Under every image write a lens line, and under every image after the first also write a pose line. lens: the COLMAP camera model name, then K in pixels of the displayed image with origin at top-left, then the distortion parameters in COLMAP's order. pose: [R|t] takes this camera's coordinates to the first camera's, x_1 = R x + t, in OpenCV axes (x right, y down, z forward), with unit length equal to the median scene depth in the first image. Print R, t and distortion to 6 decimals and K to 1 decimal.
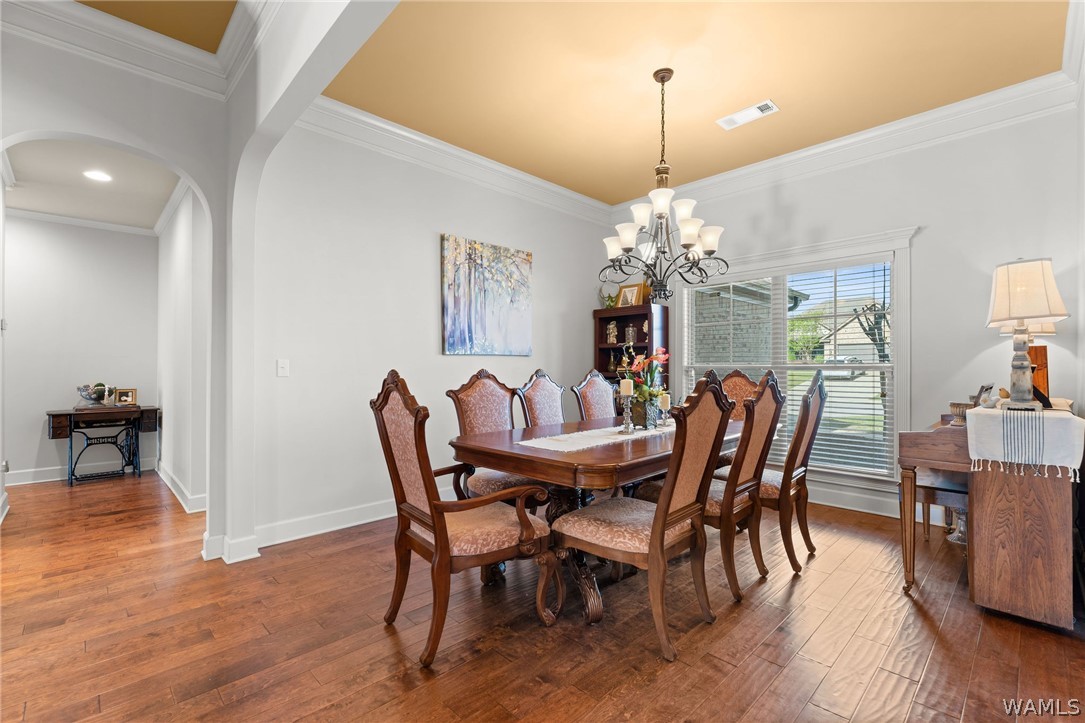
lens RADIAL K [[478.0, 0, 539.7], [0, 478.0, 368.8], [0, 0, 1]] dist [-0.001220, -0.000433]
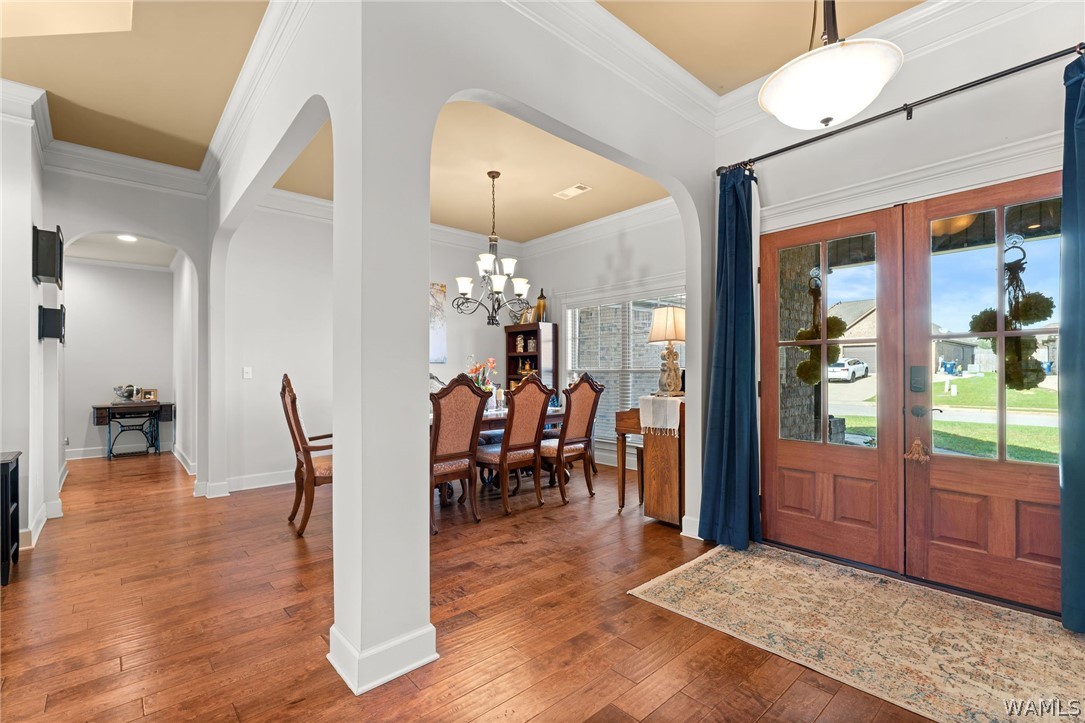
lens RADIAL K [[478.6, 0, 539.9], [0, 478.6, 373.0], [0, 0, 1]] dist [-0.000549, -0.000023]
pose [[0.999186, -0.004634, -0.040079, 0.291780], [0.004692, 0.999988, 0.001375, 0.000337], [0.040073, -0.001562, 0.999196, -0.305909]]
